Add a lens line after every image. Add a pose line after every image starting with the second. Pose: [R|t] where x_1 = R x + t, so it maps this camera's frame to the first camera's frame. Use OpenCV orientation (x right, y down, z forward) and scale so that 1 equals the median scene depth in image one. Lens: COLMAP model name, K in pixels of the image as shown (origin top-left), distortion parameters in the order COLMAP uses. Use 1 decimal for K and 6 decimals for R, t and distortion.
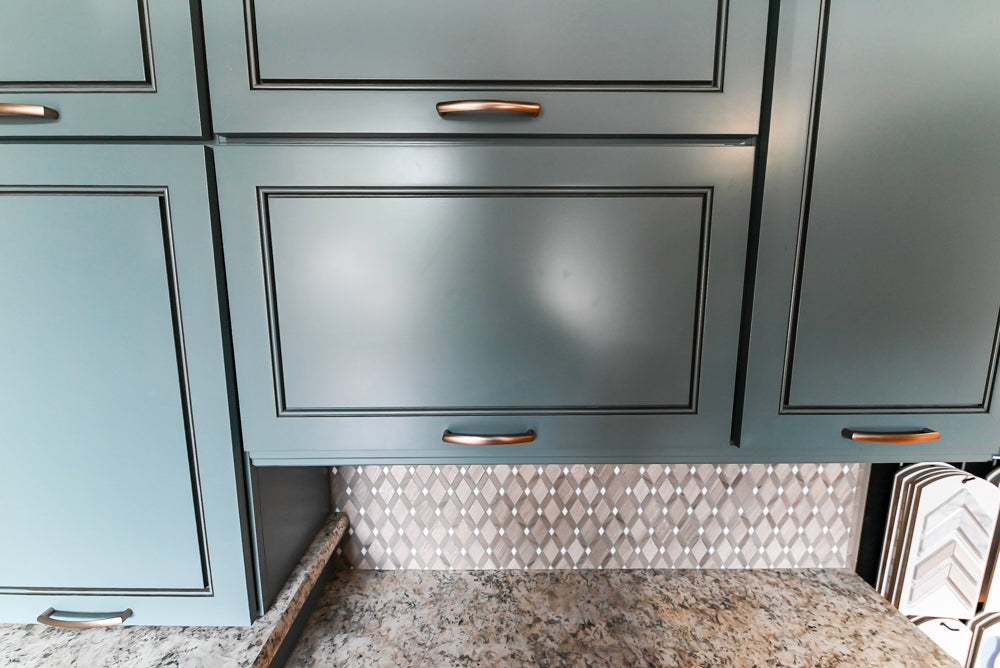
lens RADIAL K [[417.4, 0, 503.9], [0, 417.4, 326.1], [0, 0, 1]] dist [0.000537, -0.005963]
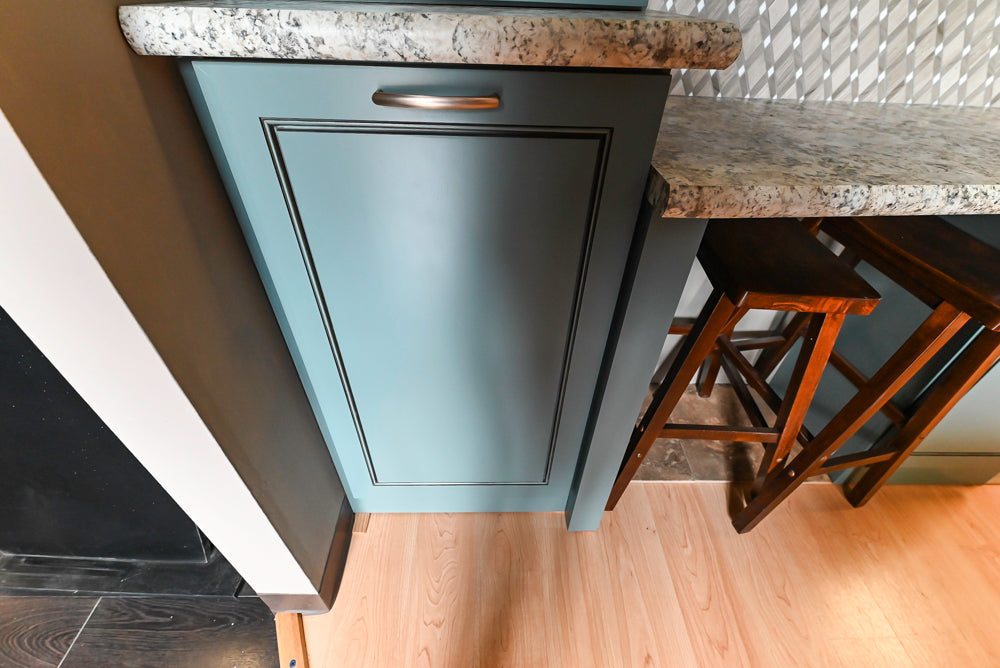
lens RADIAL K [[417.4, 0, 500.8], [0, 417.4, 323.5], [0, 0, 1]] dist [0.000537, -0.005963]
pose [[0.999753, 0.012086, 0.018674, -0.611915], [-0.019853, 0.863488, 0.503979, 0.580840], [-0.010034, -0.504225, 0.863514, 0.013285]]
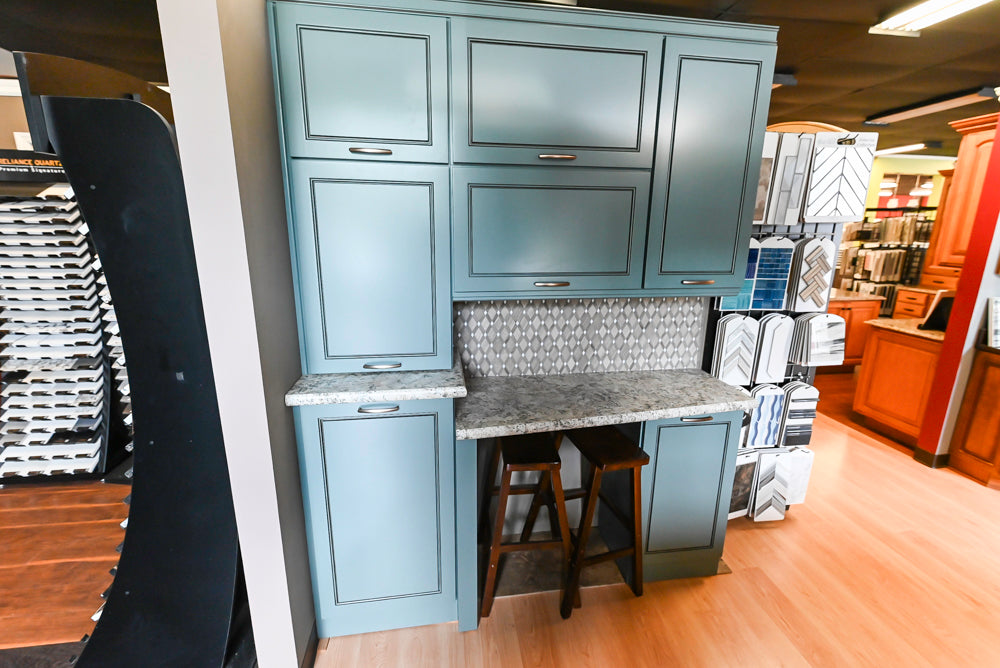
lens RADIAL K [[417.4, 0, 502.5], [0, 417.4, 324.0], [0, 0, 1]] dist [0.000537, -0.005963]
pose [[0.990063, -0.024160, 0.138536, -0.440124], [0.013236, 0.996768, 0.079239, 0.190120], [-0.140003, -0.076618, 0.987182, -0.947847]]
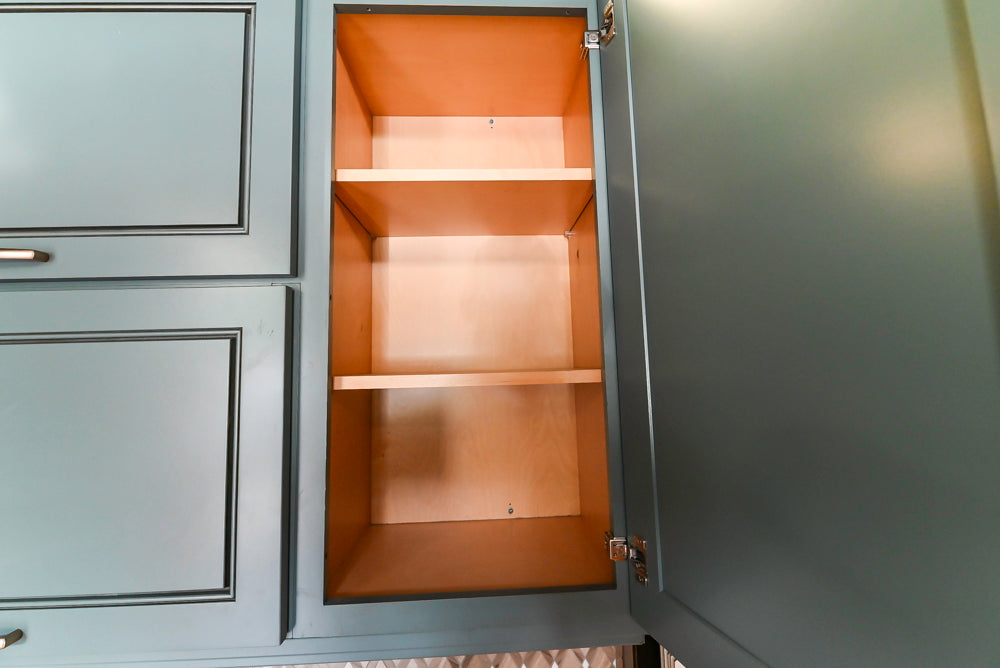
lens RADIAL K [[417.4, 0, 503.3], [0, 417.4, 318.3], [0, 0, 1]] dist [0.000537, -0.005963]
pose [[0.998886, -0.023149, 0.041126, 0.611606], [0.032864, 0.966613, -0.254125, -0.059268], [-0.033871, 0.255194, 0.966296, 0.049816]]
